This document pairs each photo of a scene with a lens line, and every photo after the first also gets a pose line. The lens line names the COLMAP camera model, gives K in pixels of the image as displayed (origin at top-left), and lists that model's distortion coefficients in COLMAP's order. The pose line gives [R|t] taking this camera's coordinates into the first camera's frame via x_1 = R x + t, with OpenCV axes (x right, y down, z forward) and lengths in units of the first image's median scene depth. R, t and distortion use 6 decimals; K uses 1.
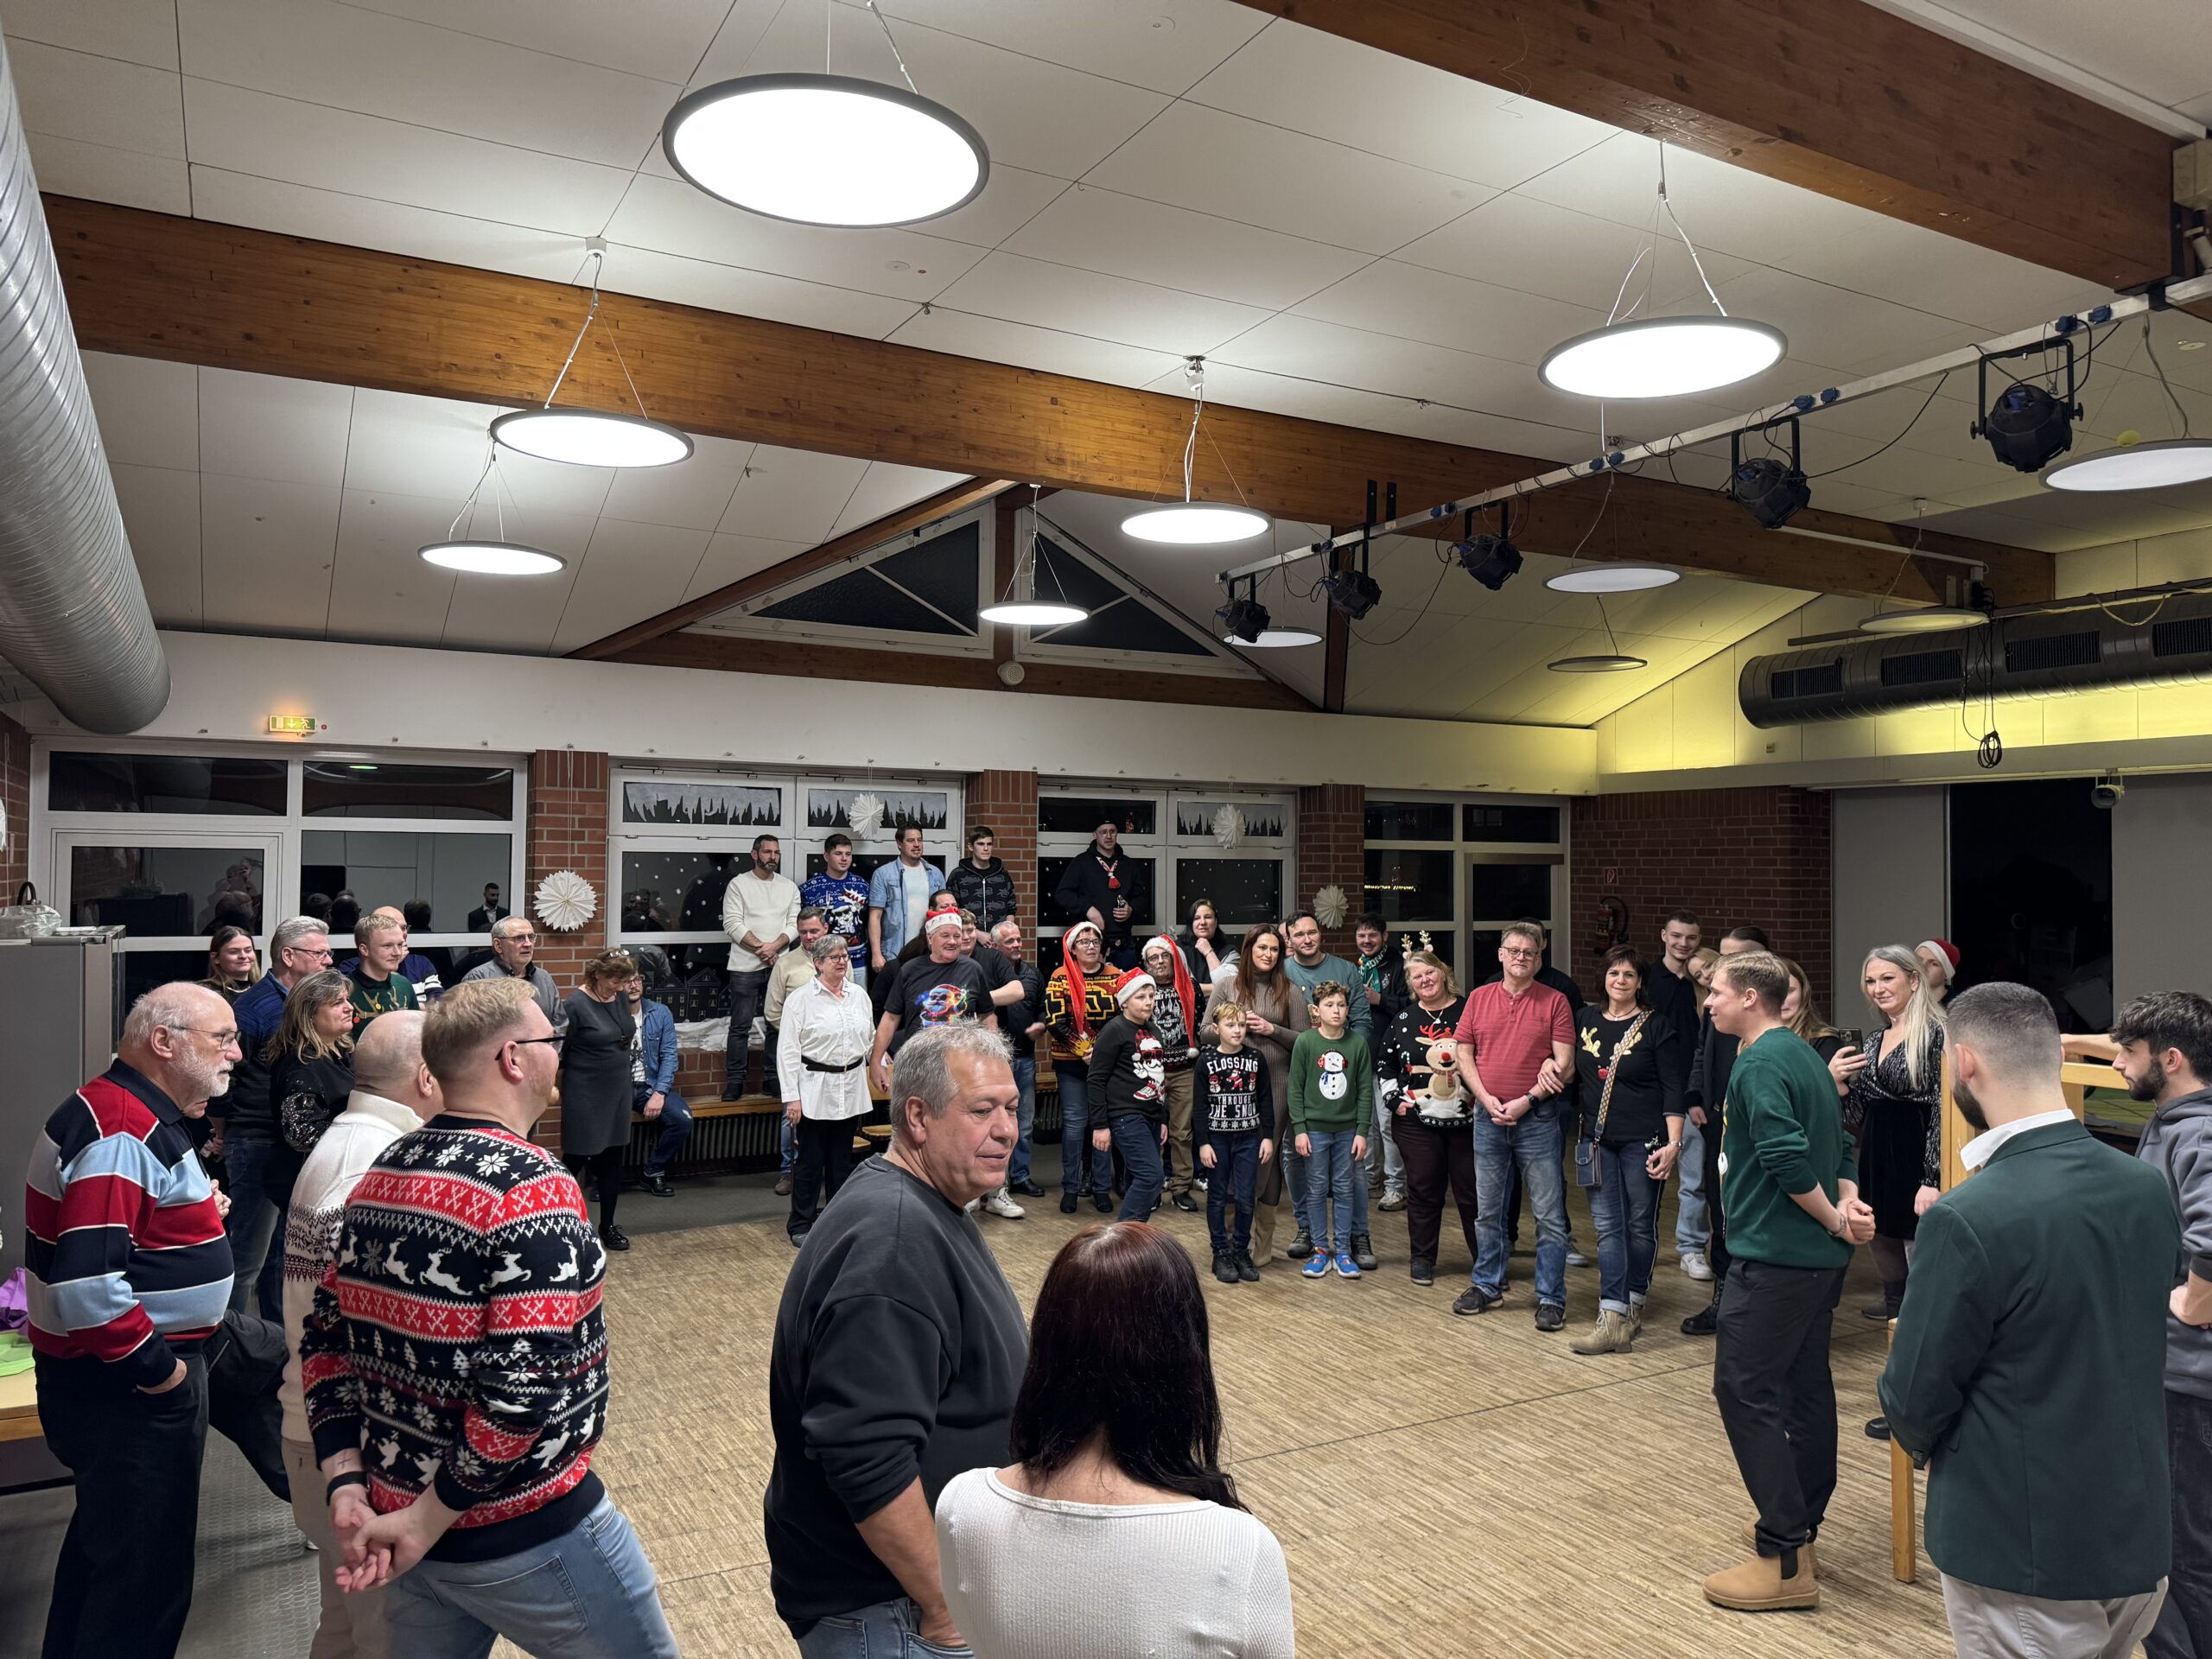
lens RADIAL K [[1542.3, 0, 1098.5], [0, 1542.3, 825.2], [0, 0, 1]] dist [0.123413, -0.223454]
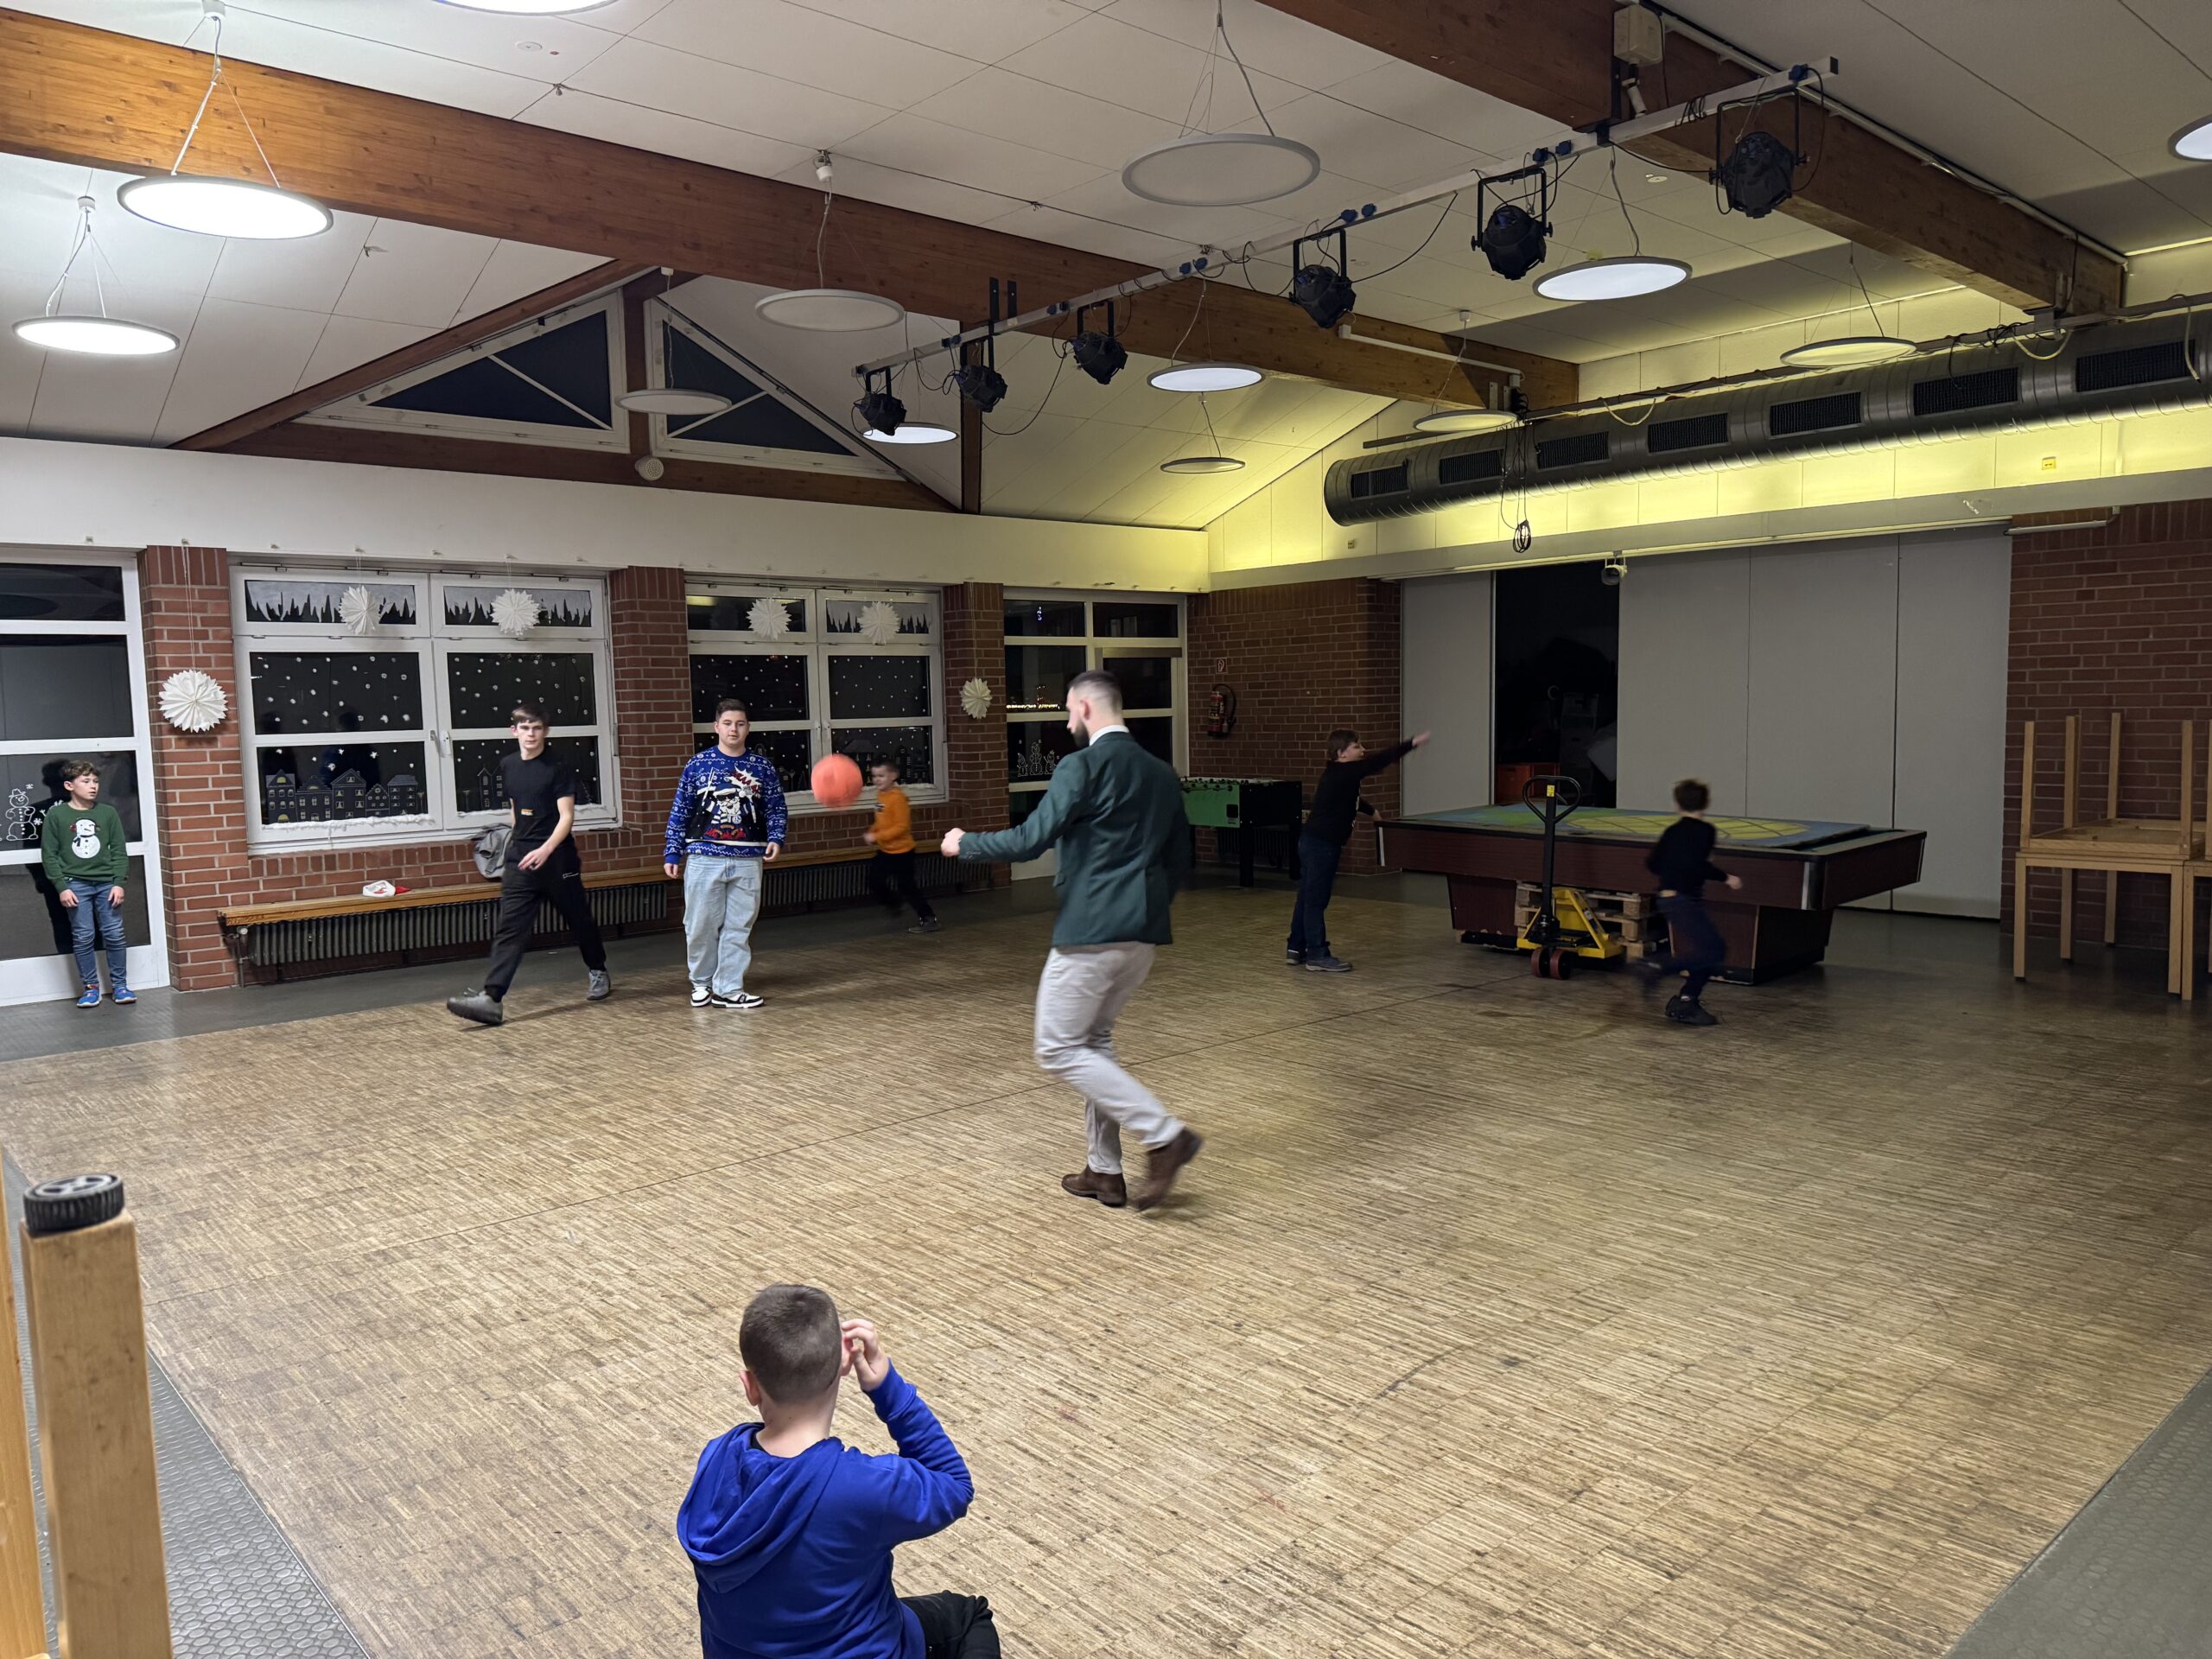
lens RADIAL K [[1537.7, 0, 1089.7], [0, 1537.7, 835.6], [0, 0, 1]] dist [0.144476, -0.253047]
pose [[0.975312, -0.049893, 0.215121, -0.012495], [0.024325, 0.992488, 0.119901, 0.036186], [-0.219487, -0.111708, 0.969199, -0.115164]]
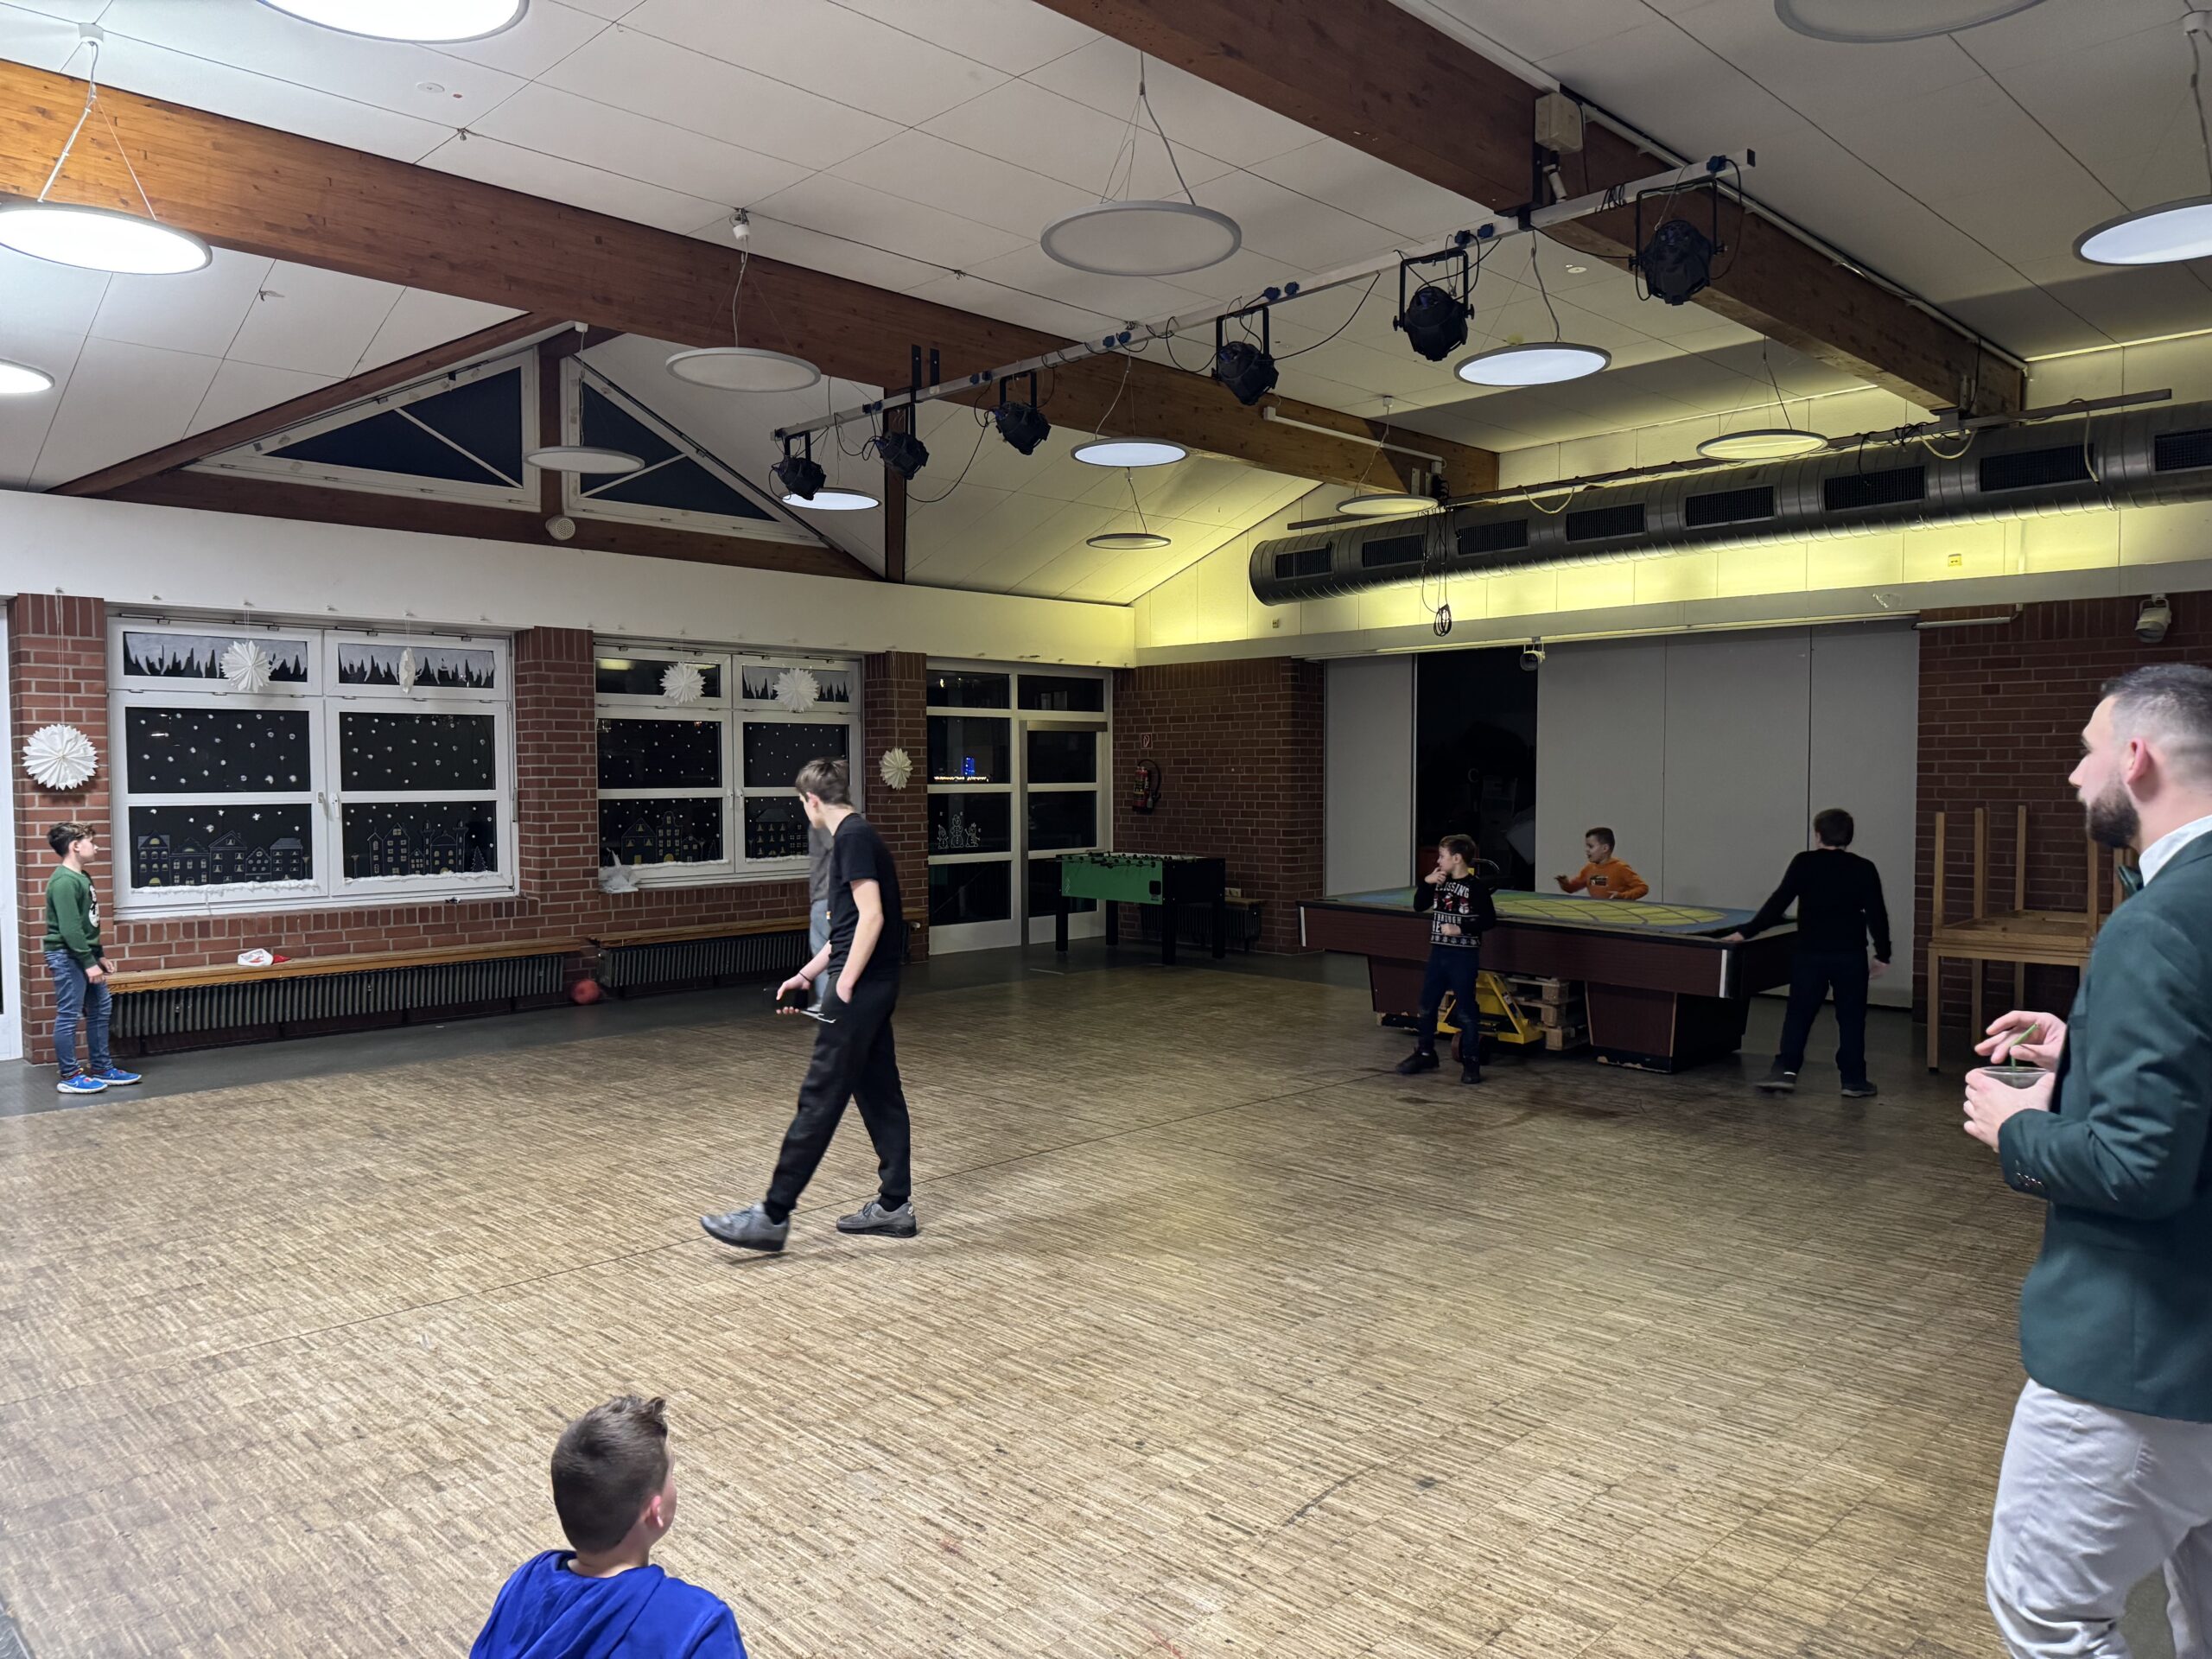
lens RADIAL K [[1539.1, 0, 1102.0], [0, 1539.1, 840.5], [0, 0, 1]] dist [0.098554, -0.140620]
pose [[0.962814, -0.023905, 0.269106, 0.003853], [0.003448, 0.997084, 0.076237, 0.037897], [-0.270144, -0.072475, 0.960088, -0.086645]]
